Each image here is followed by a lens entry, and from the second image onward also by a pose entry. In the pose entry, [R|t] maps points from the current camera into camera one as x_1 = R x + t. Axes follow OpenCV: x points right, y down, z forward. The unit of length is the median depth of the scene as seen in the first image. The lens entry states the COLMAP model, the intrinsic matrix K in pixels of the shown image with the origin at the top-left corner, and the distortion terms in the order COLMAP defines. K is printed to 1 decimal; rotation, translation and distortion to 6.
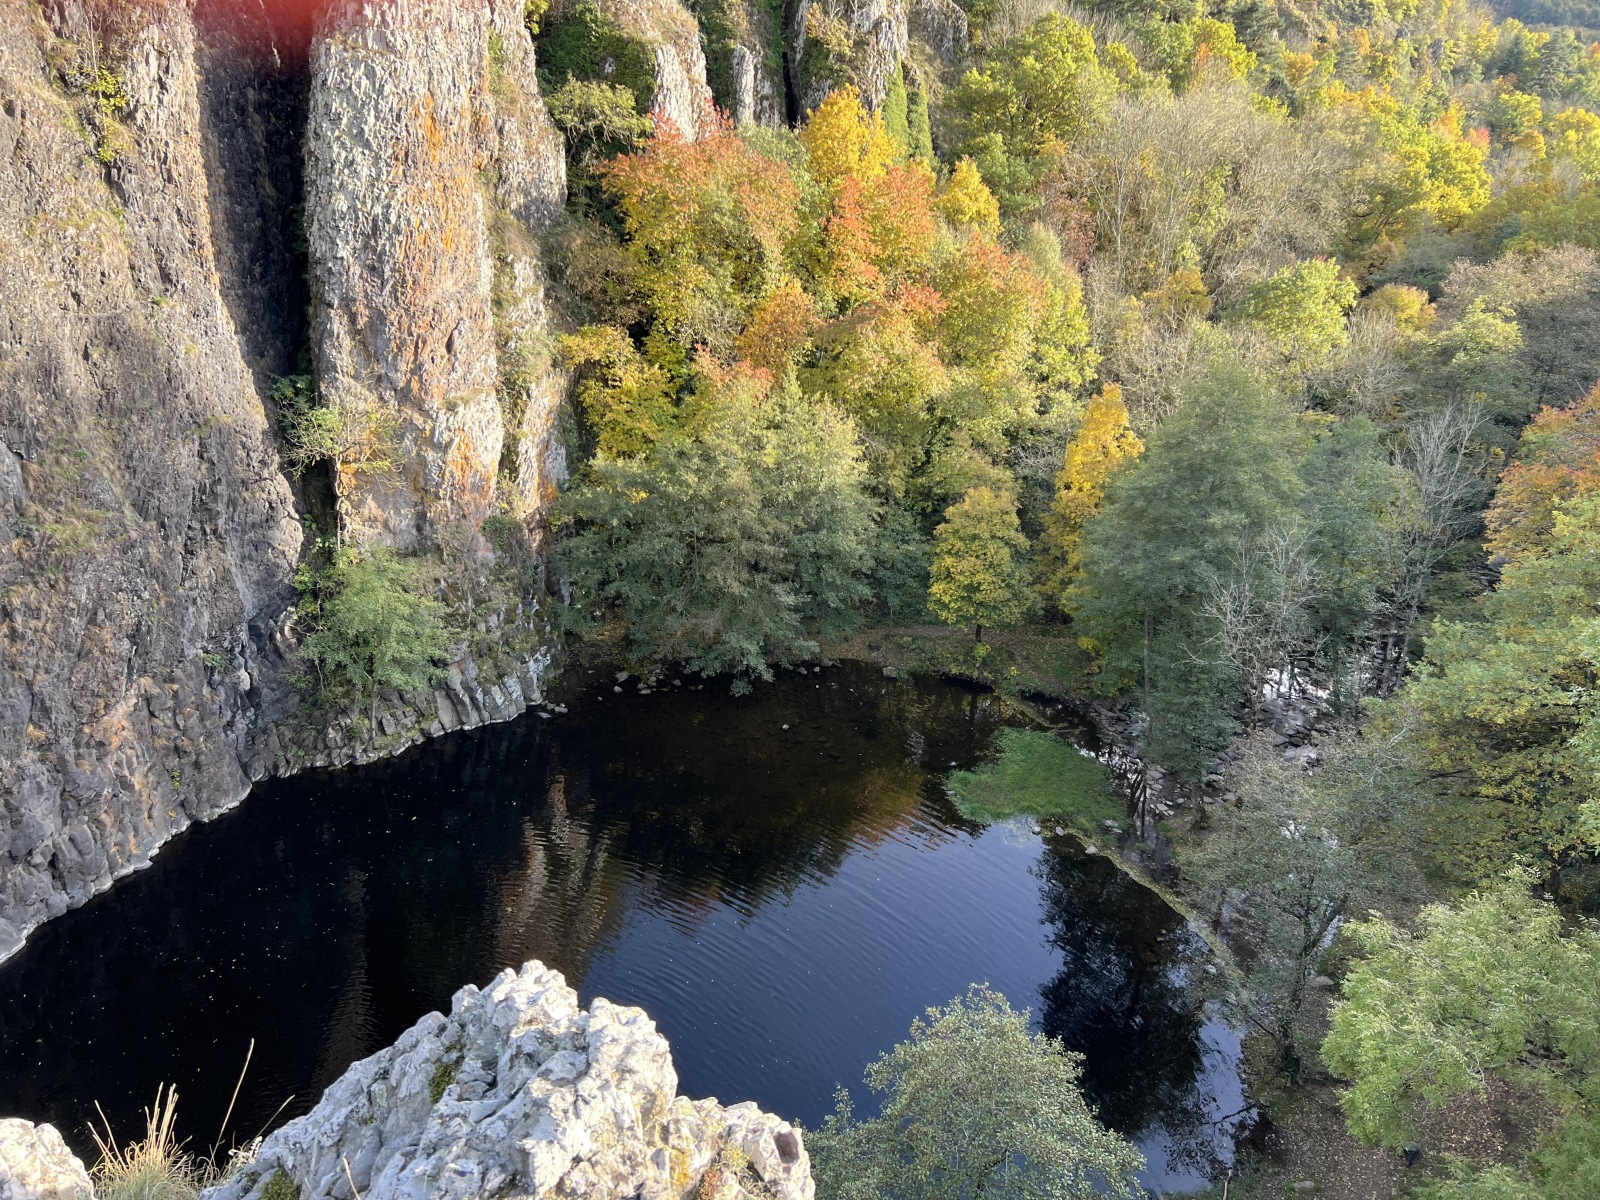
lens RADIAL K [[1228.0, 0, 800.0], [0, 1228.0, 600.0], [0, 0, 1]] dist [-0.006270, -0.009786]
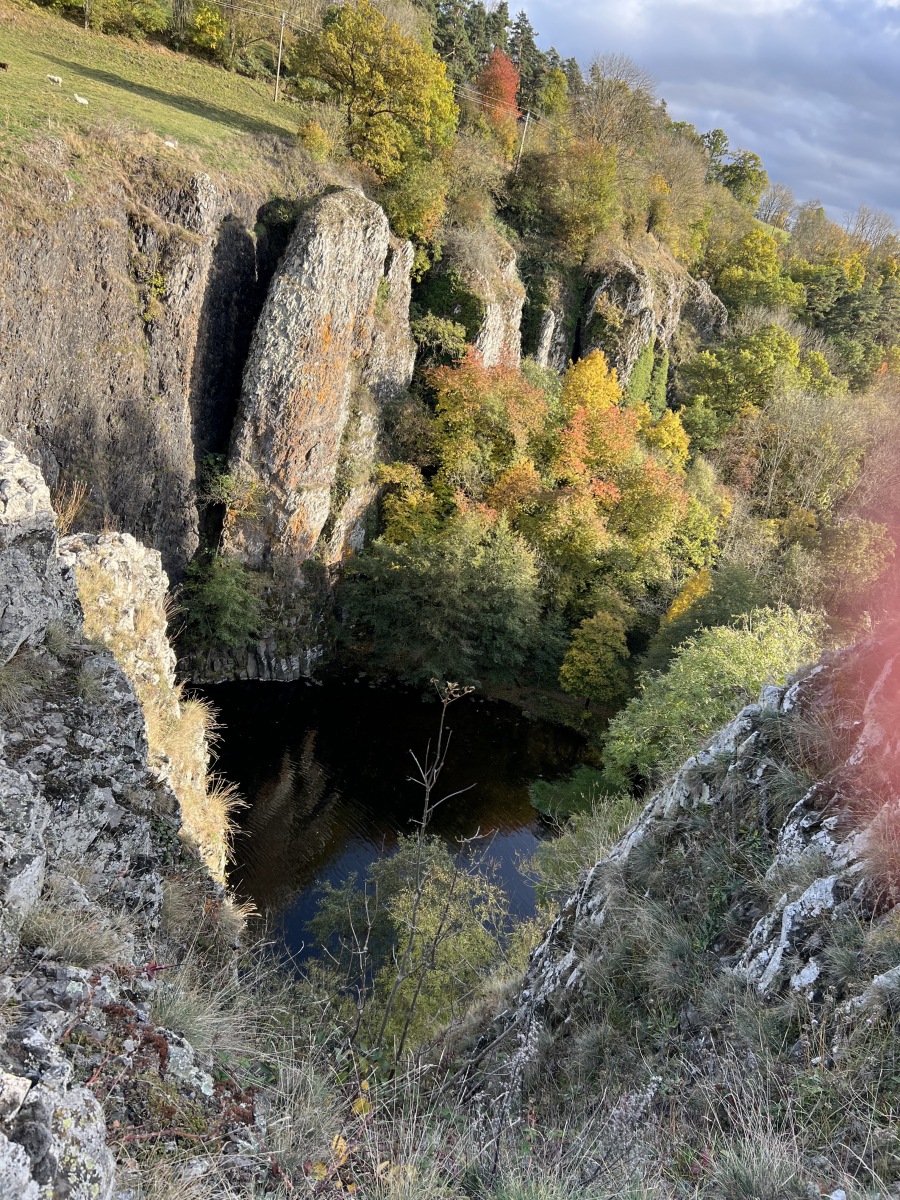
lens RADIAL K [[921.0, 0, 450.0], [0, 921.0, 600.0], [0, 0, 1]] dist [-0.006270, -0.009786]
pose [[0.961879, 0.230454, -0.147241, 0.127524], [-0.242315, 0.967796, -0.068223, 0.023203], [0.126777, 0.101301, 0.986745, -0.195983]]
